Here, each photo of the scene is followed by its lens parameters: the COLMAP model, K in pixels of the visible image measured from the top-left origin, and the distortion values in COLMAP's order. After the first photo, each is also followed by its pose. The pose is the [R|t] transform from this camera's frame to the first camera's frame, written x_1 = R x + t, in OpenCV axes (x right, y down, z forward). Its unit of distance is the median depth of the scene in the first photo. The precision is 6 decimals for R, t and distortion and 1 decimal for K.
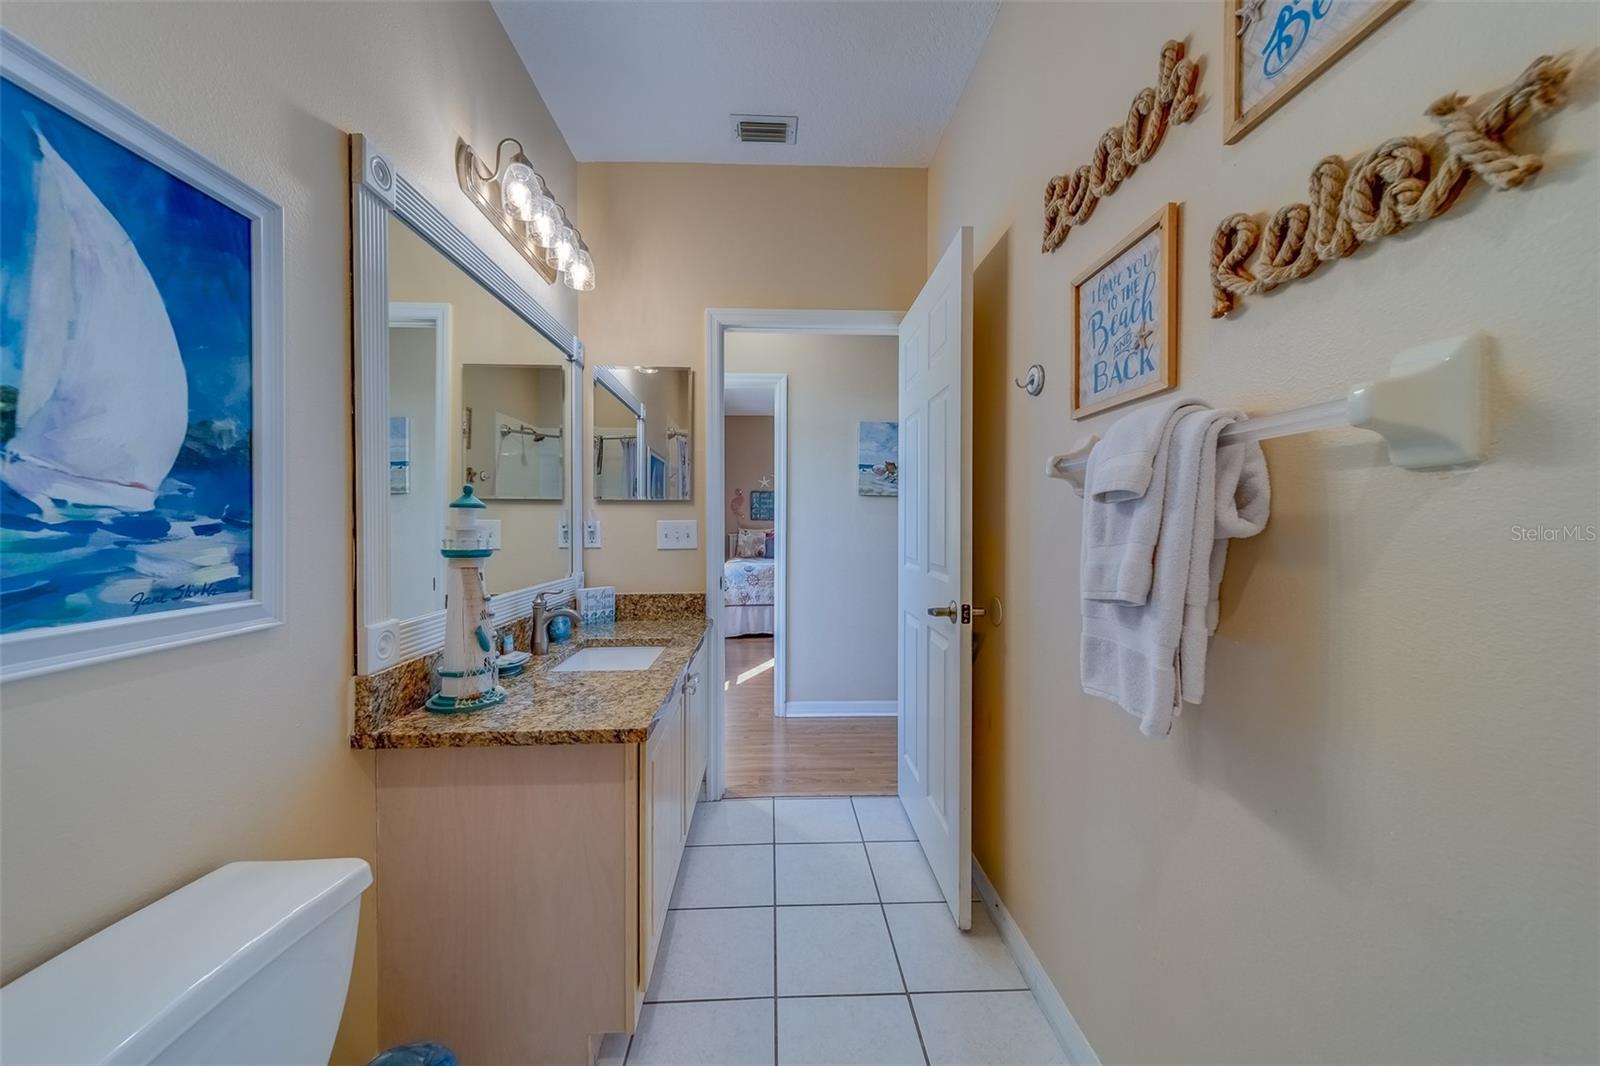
lens RADIAL K [[636.2, 0, 800.0], [0, 636.2, 533.0], [0, 0, 1]] dist [0.000793, -0.000062]
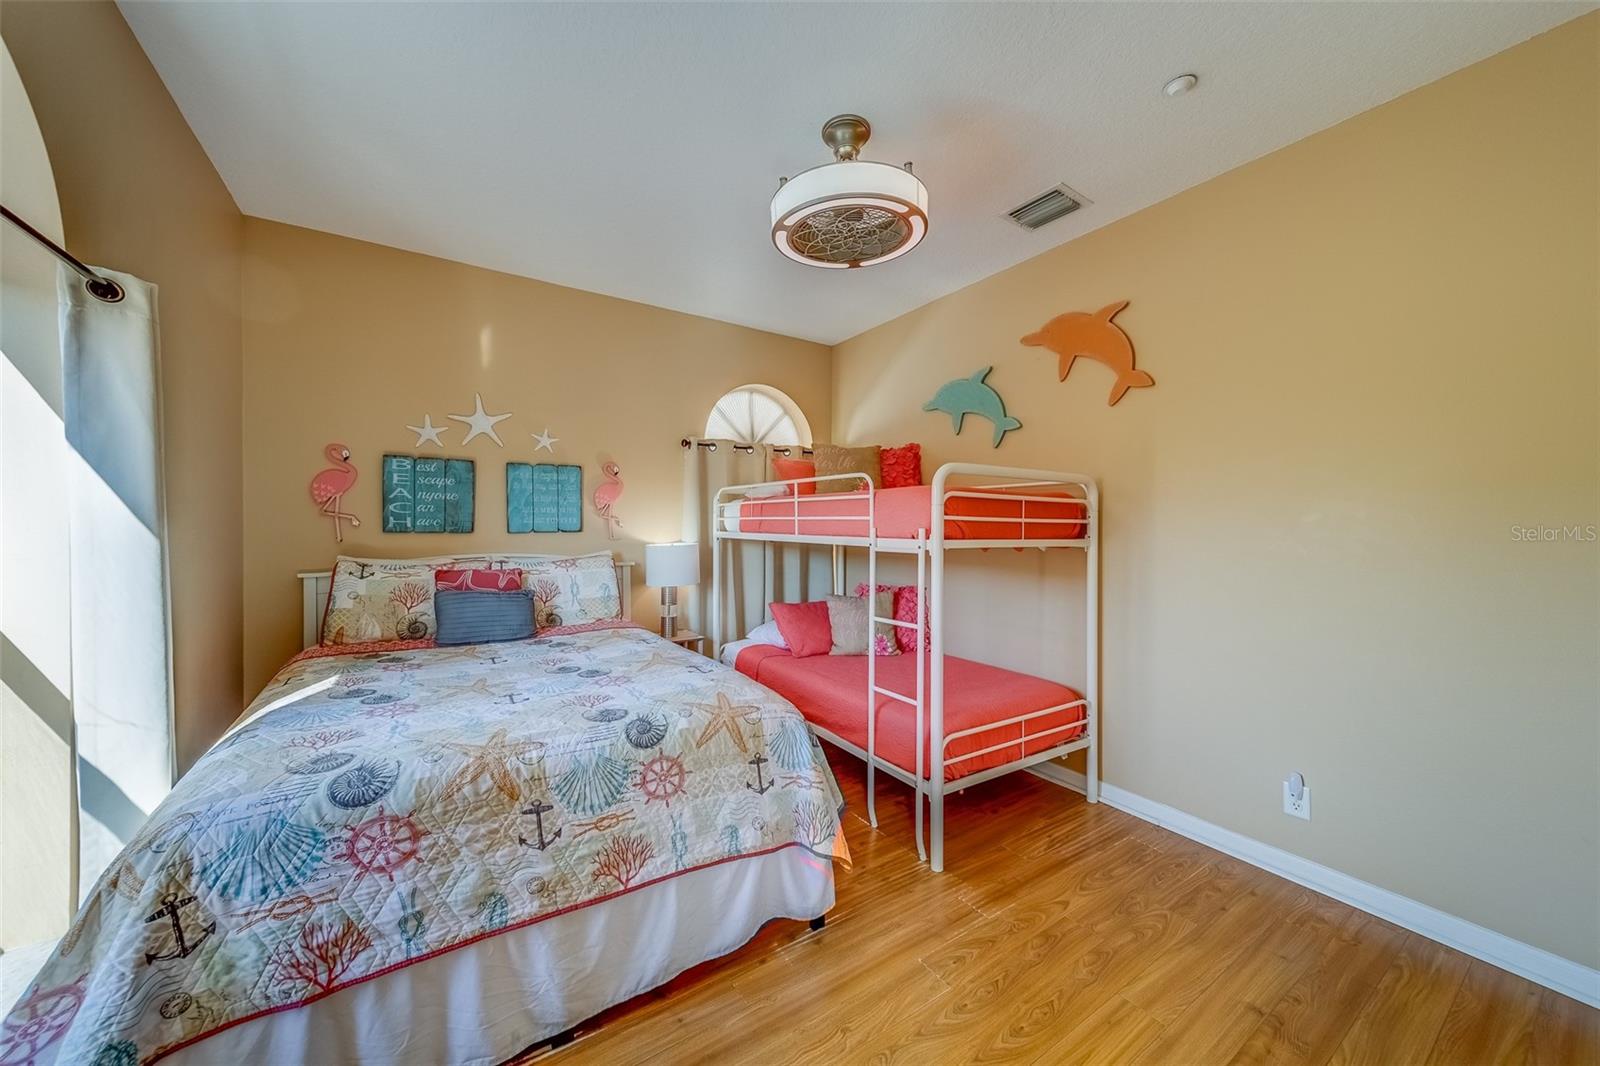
lens RADIAL K [[557.2, 0, 801.9], [0, 557.2, 532.1], [0, 0, 1]] dist [0.005904, -0.000170]
pose [[0.849927, -0.003682, 0.526888, -0.044333], [0.011799, 0.999858, -0.012045, -0.014591], [-0.526769, 0.016454, 0.849849, 0.631775]]
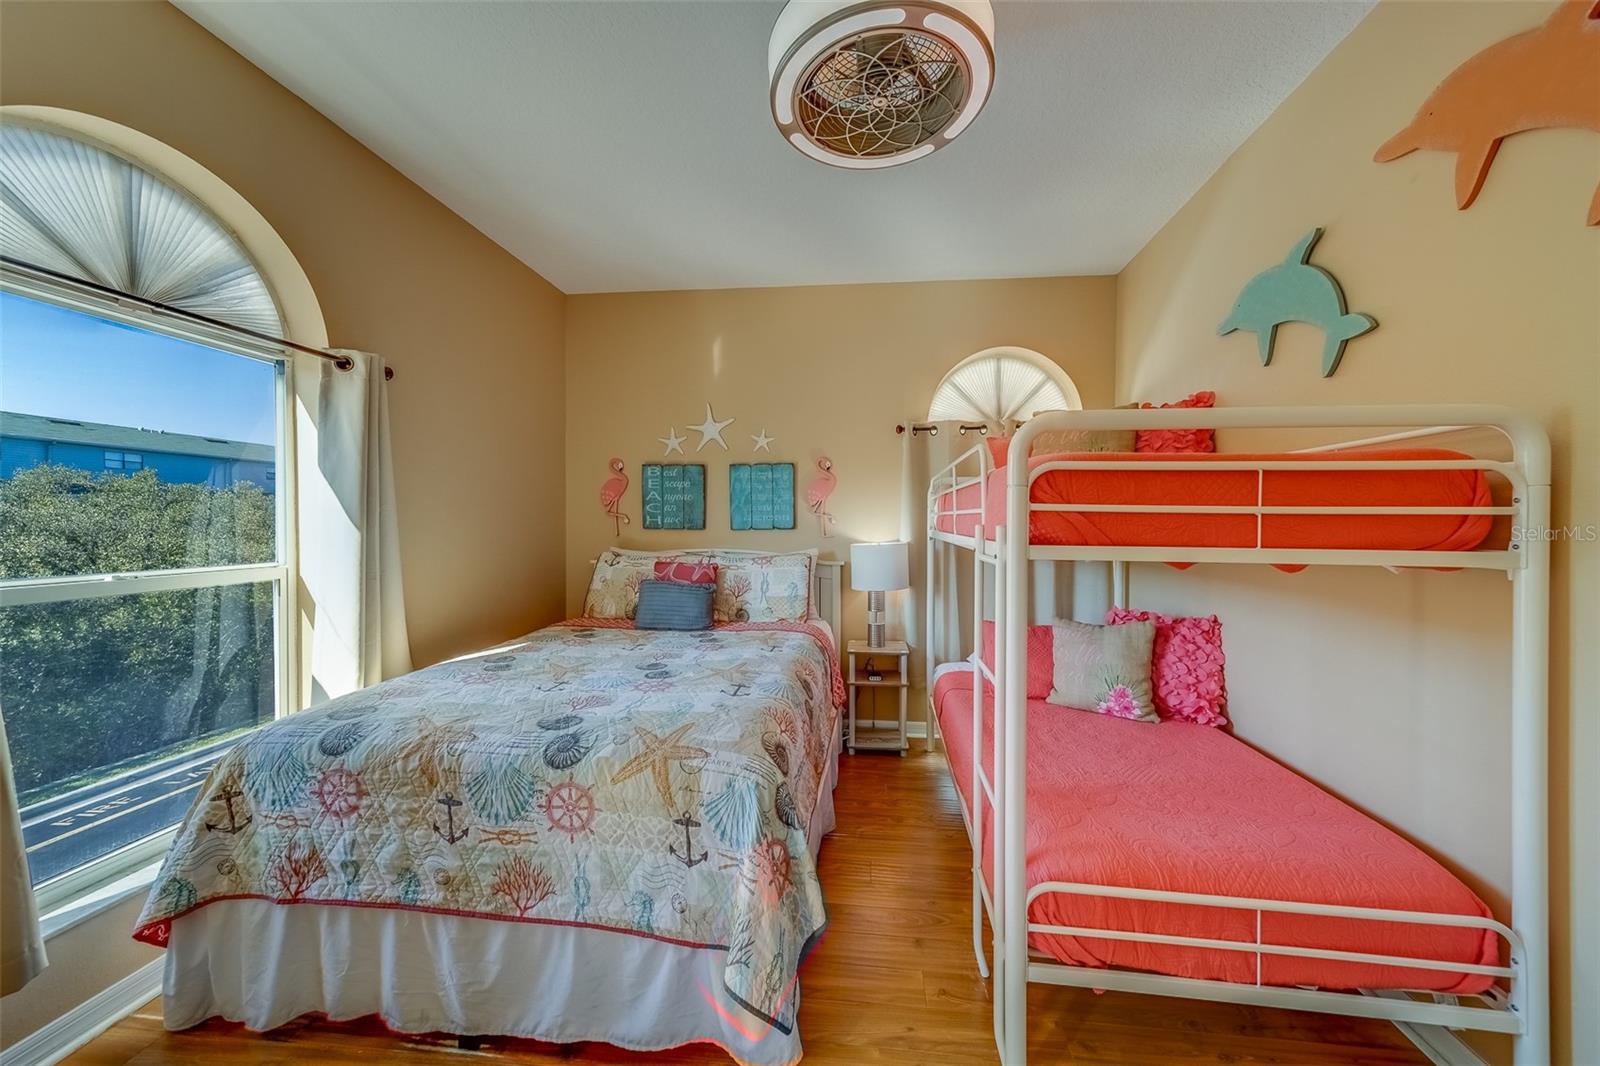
lens RADIAL K [[566.4, 0, 837.6], [0, 566.4, 528.5], [0, 0, 1]] dist [0.006198, -0.000066]
pose [[0.993673, 0.003298, -0.112262, 0.103953], [-0.005401, 0.999816, -0.018433, -0.014706], [0.112181, 0.018923, 0.993508, 0.656145]]
